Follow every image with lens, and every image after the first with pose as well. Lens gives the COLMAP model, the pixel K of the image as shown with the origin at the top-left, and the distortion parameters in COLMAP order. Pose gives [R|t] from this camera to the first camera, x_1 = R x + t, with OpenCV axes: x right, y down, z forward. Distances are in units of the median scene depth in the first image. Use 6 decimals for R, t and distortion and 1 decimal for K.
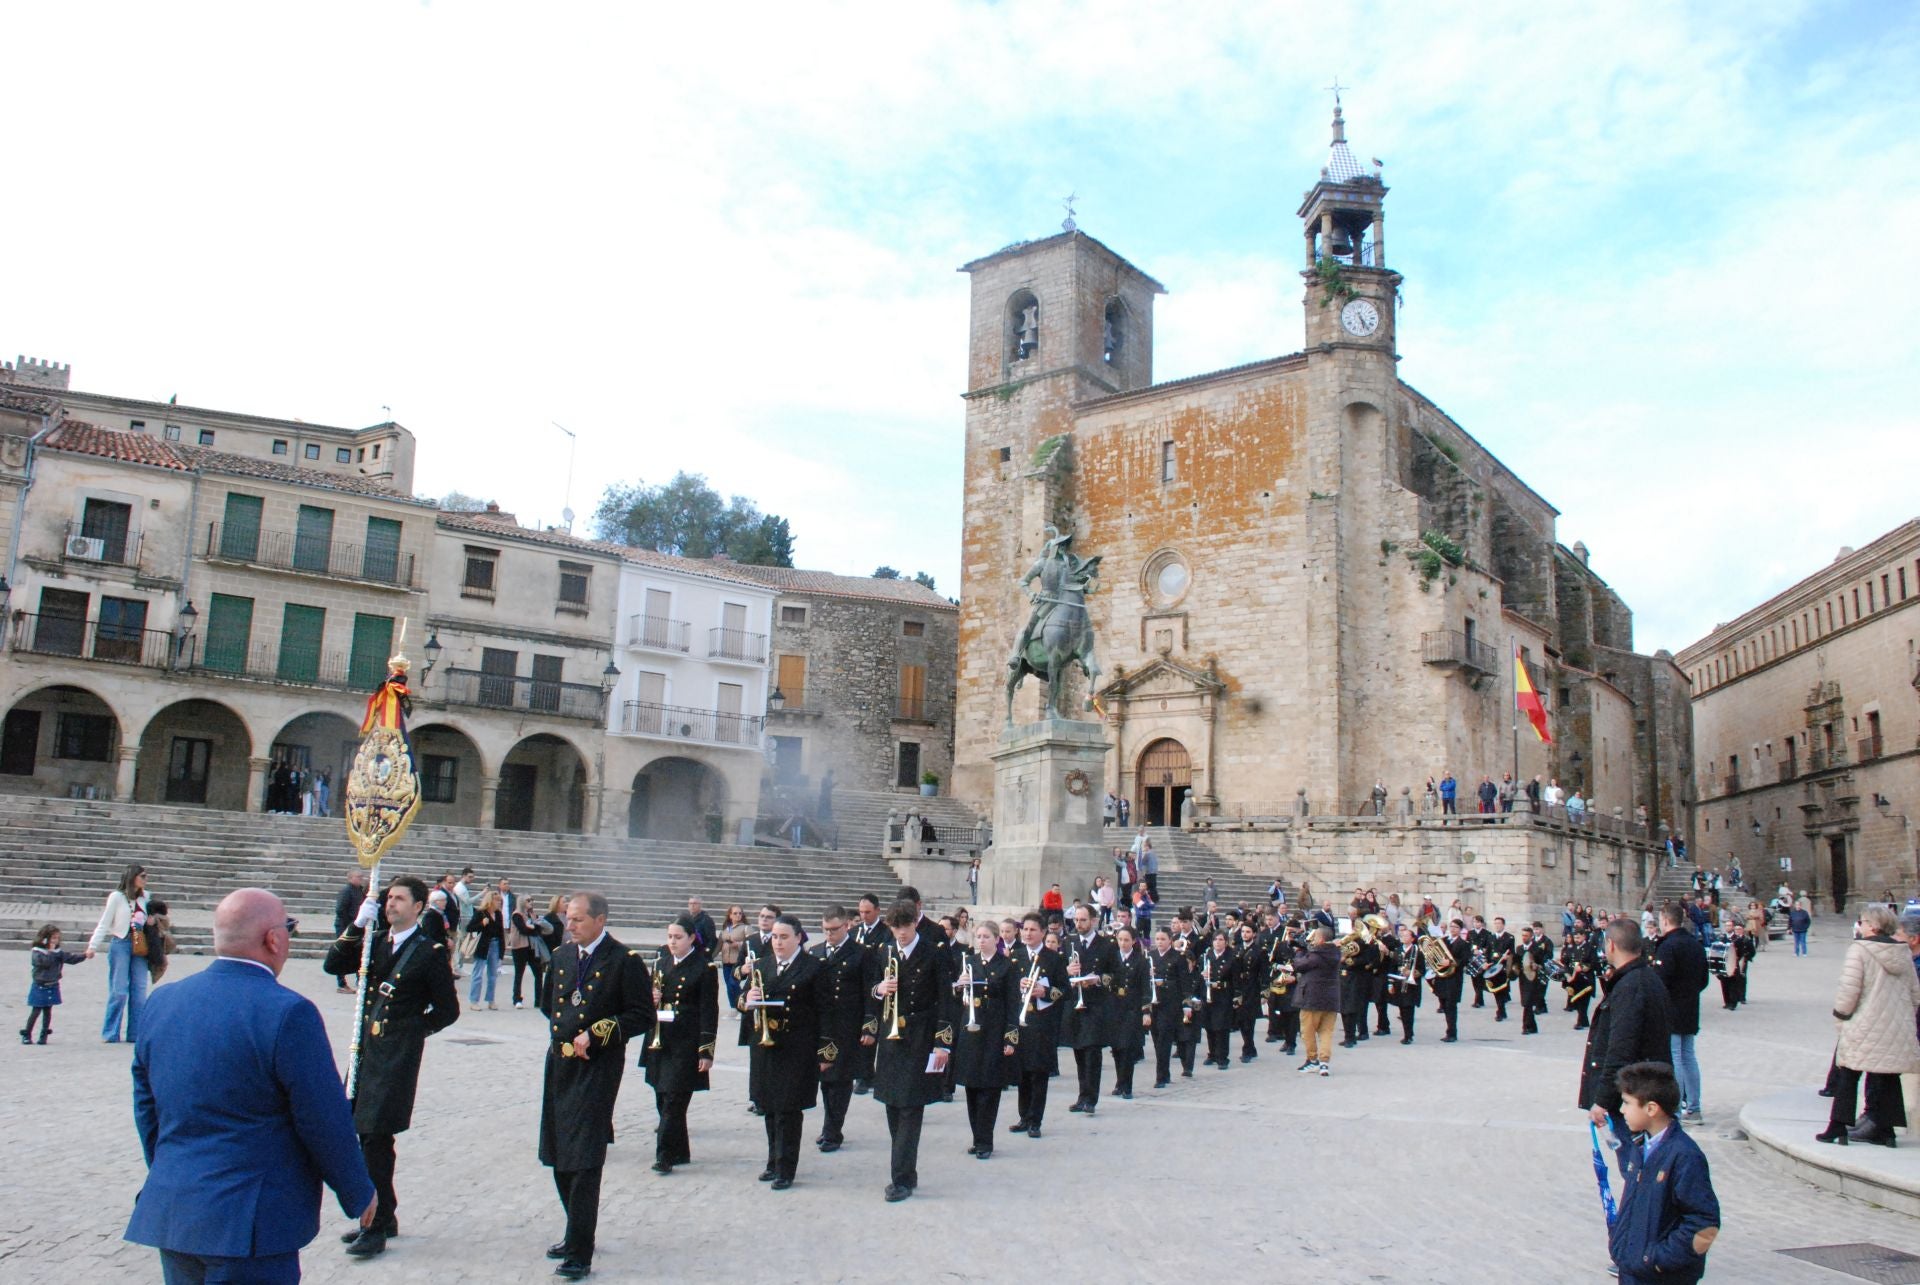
lens RADIAL K [[1486.2, 0, 948.2], [0, 1486.2, 649.4], [0, 0, 1]] dist [-0.152576, 0.103938]
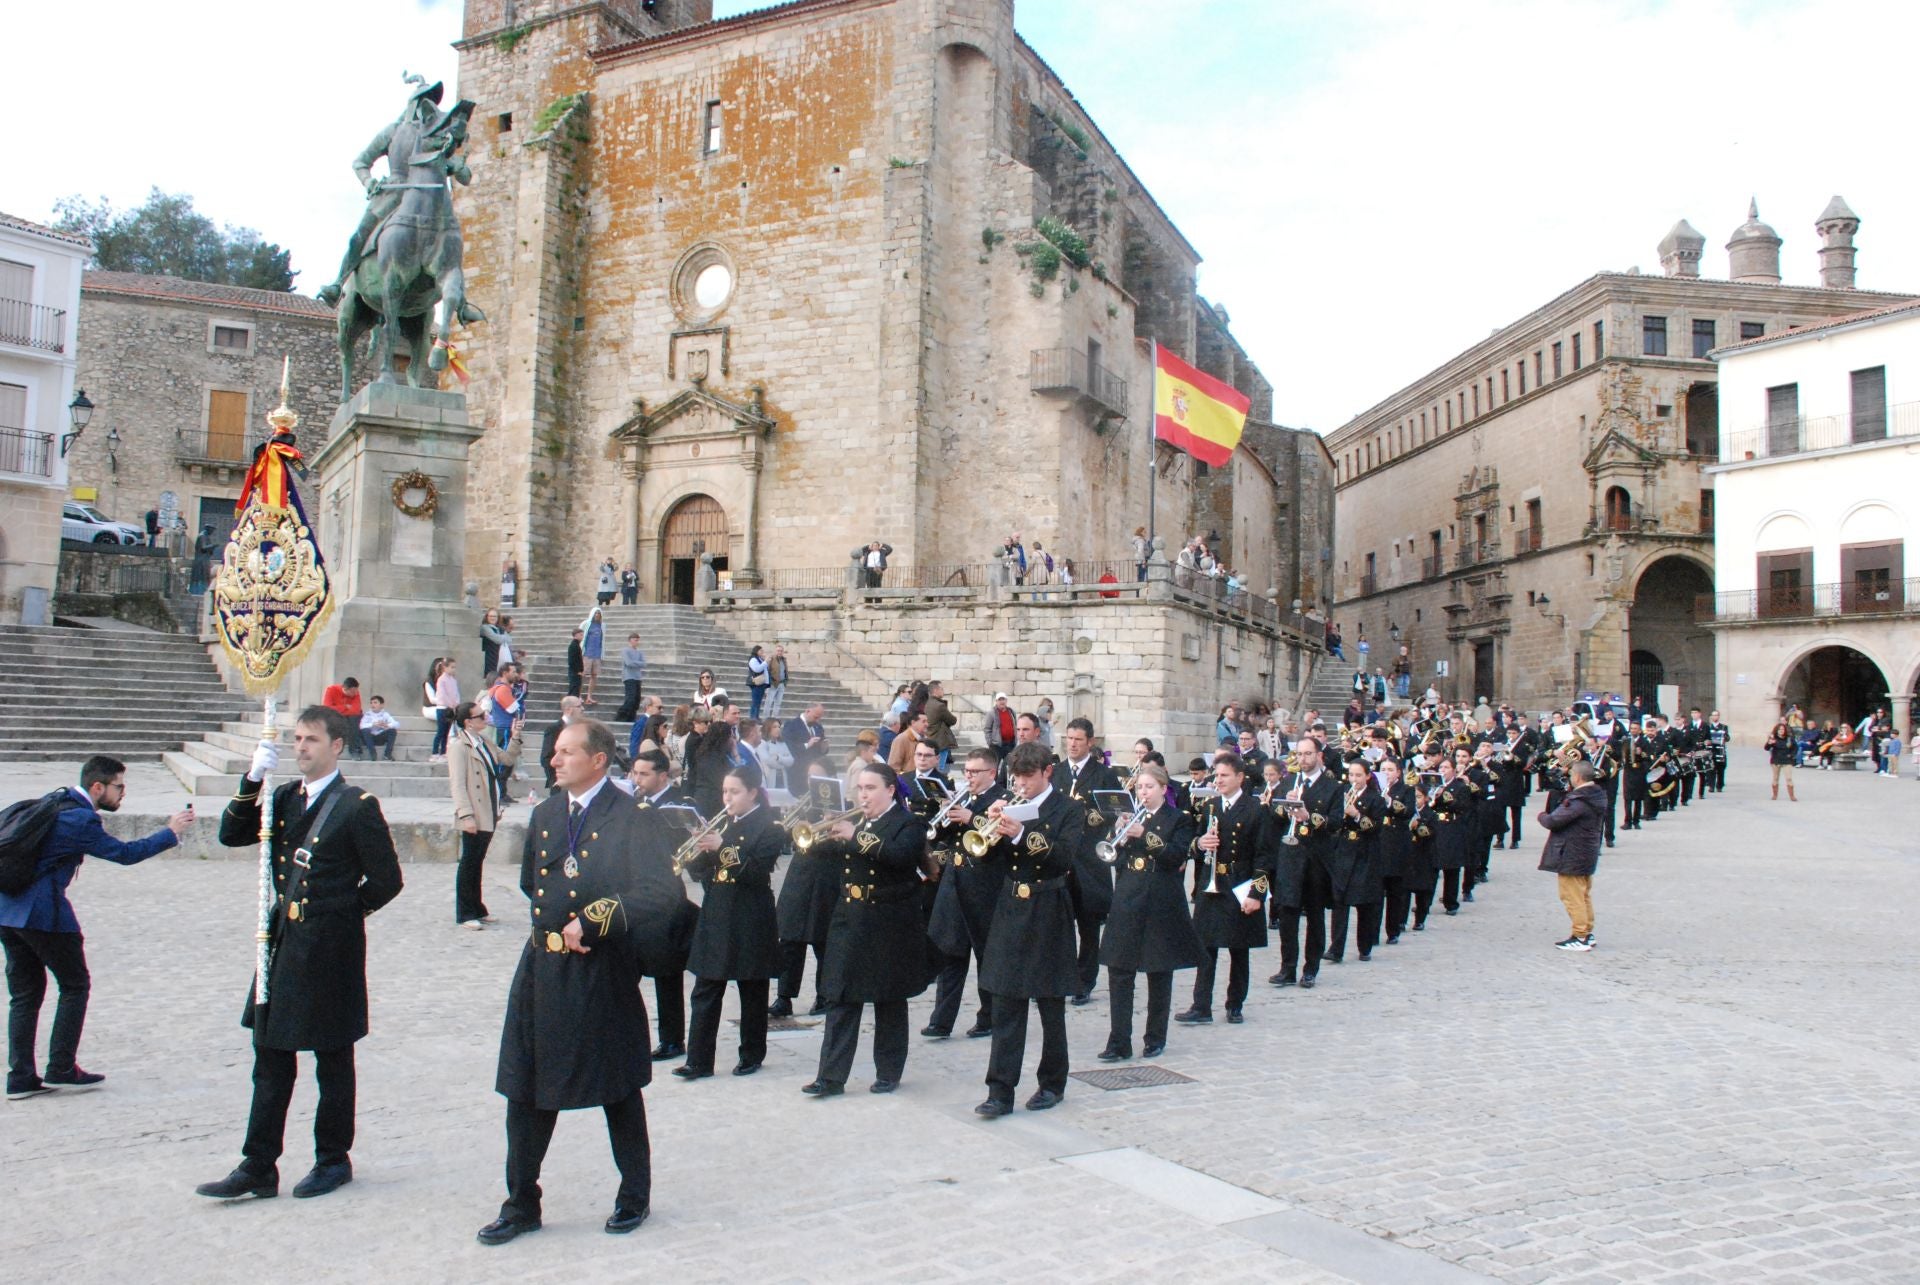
lens RADIAL K [[1462.1, 0, 960.0], [0, 1462.1, 642.5], [0, 0, 1]] dist [-0.142066, 0.087155]
pose [[0.967553, -0.000736, 0.252666, 0.099994], [-0.029219, 0.992961, 0.114782, 0.051473], [-0.250971, -0.118440, 0.960721, 0.277109]]
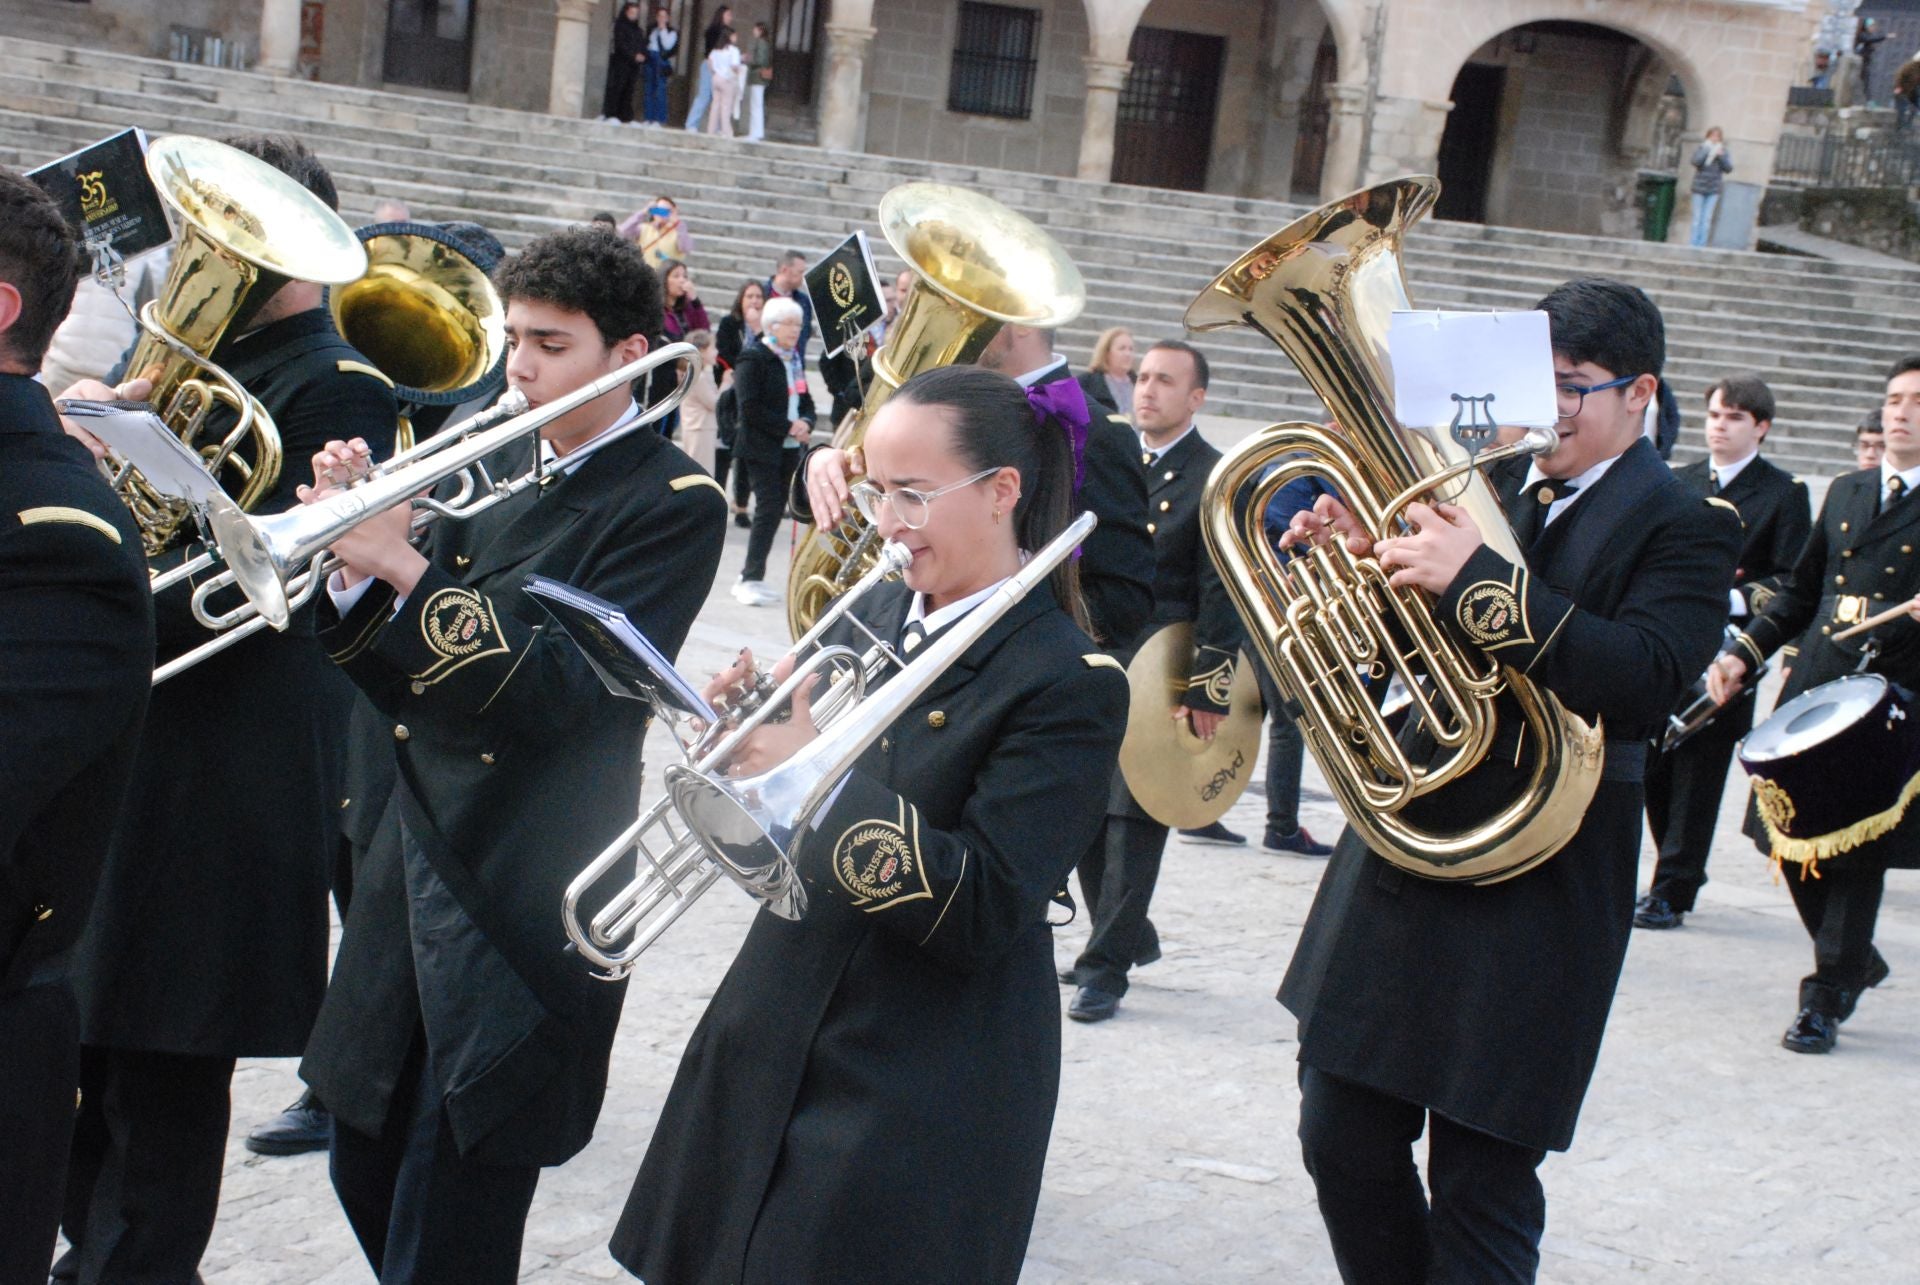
lens RADIAL K [[3324.2, 0, 949.8], [0, 3324.2, 645.3], [0, 0, 1]] dist [0.256702, 0.800886]
pose [[0.926270, 0.103229, -0.362447, 0.009722], [-0.012625, 0.969713, 0.243922, 0.013829], [0.376650, -0.221361, 0.899519, 0.068999]]
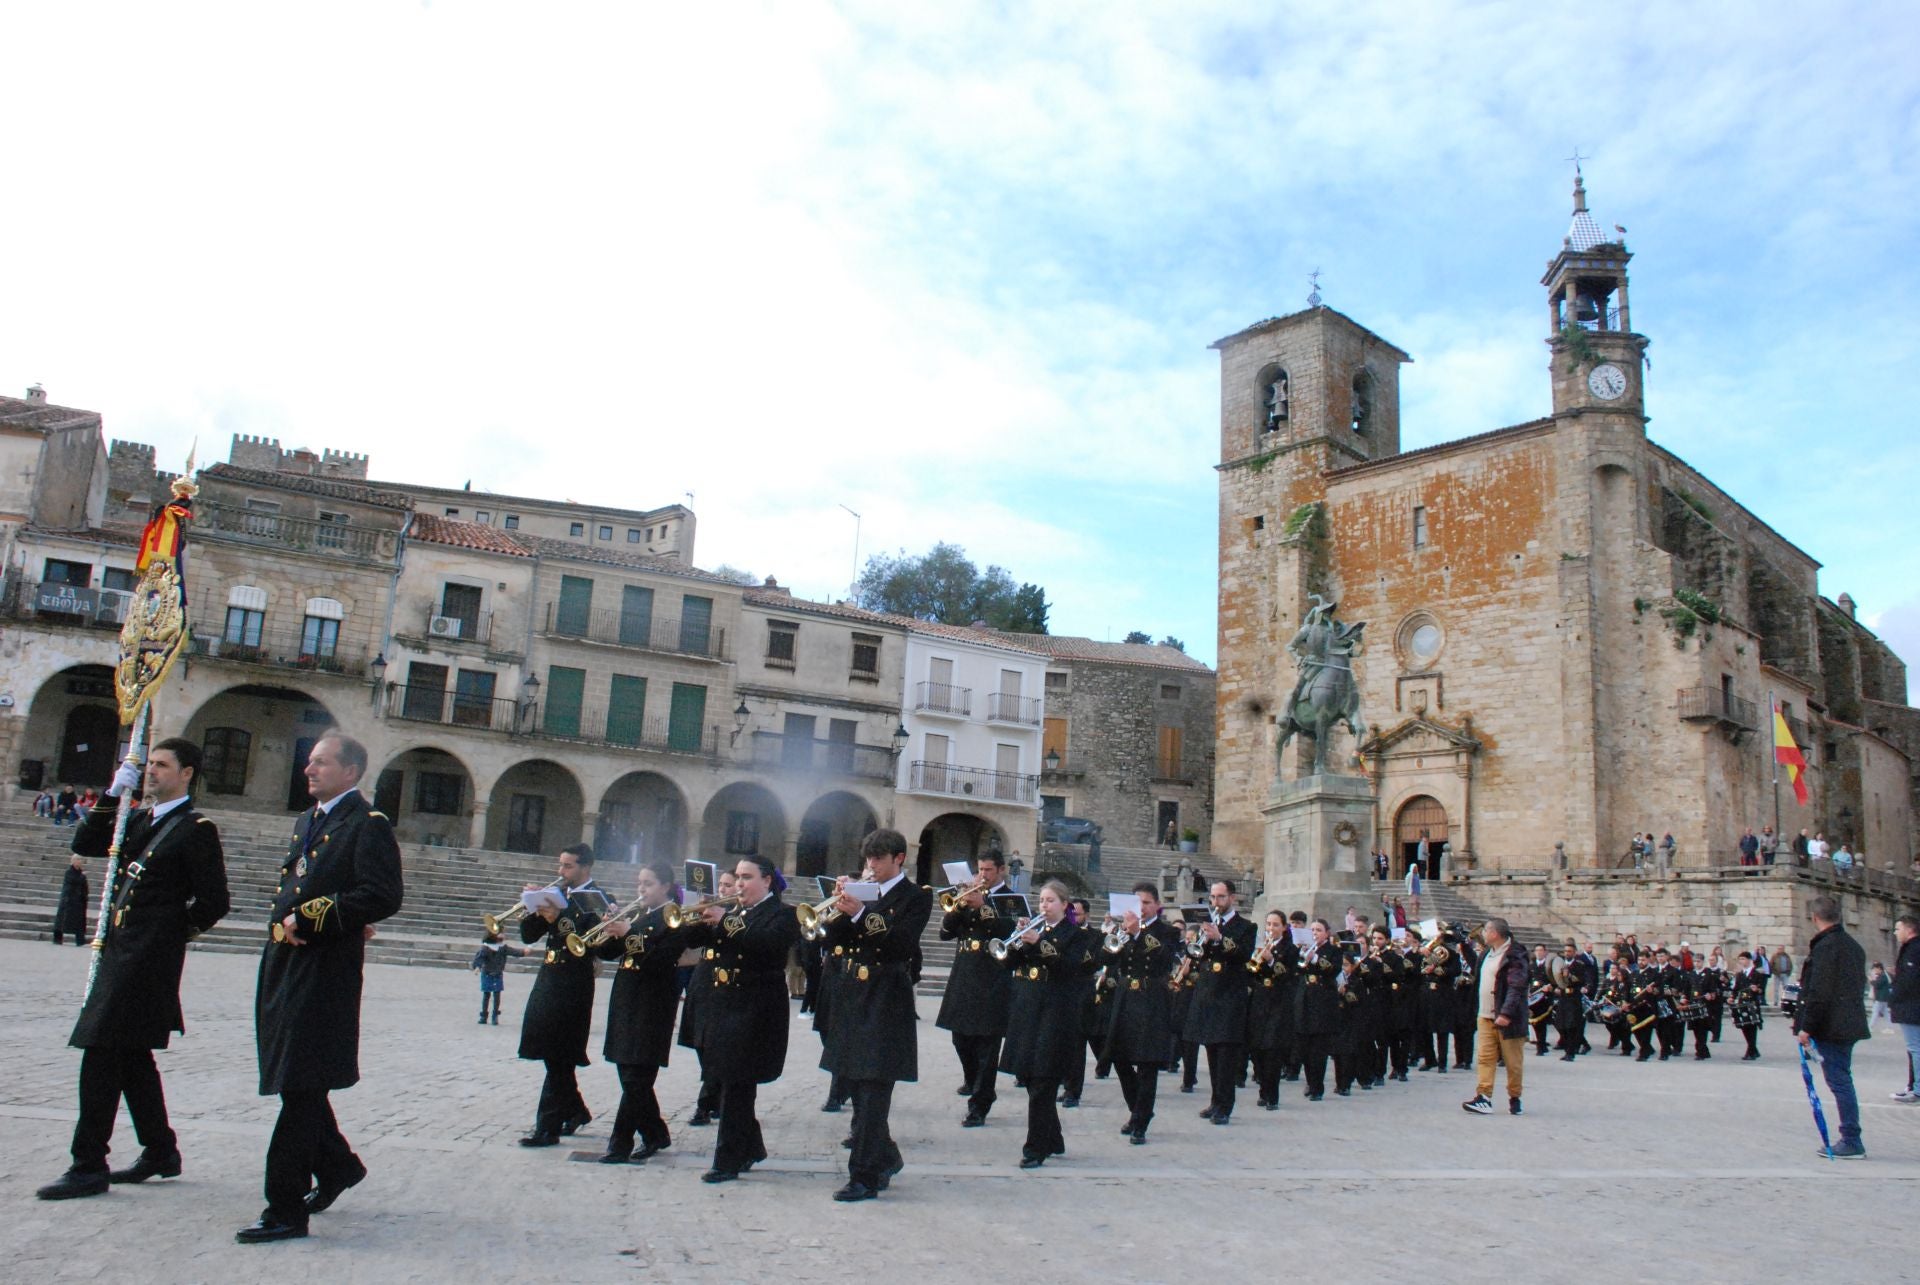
lens RADIAL K [[1486.2, 0, 948.2], [0, 1486.2, 649.4], [0, 0, 1]] dist [-0.152576, 0.103938]
pose [[0.987369, -0.014494, -0.157776, -0.018300], [0.007697, 0.999019, -0.043605, 0.000673], [0.158253, 0.041840, 0.986512, -0.064612]]
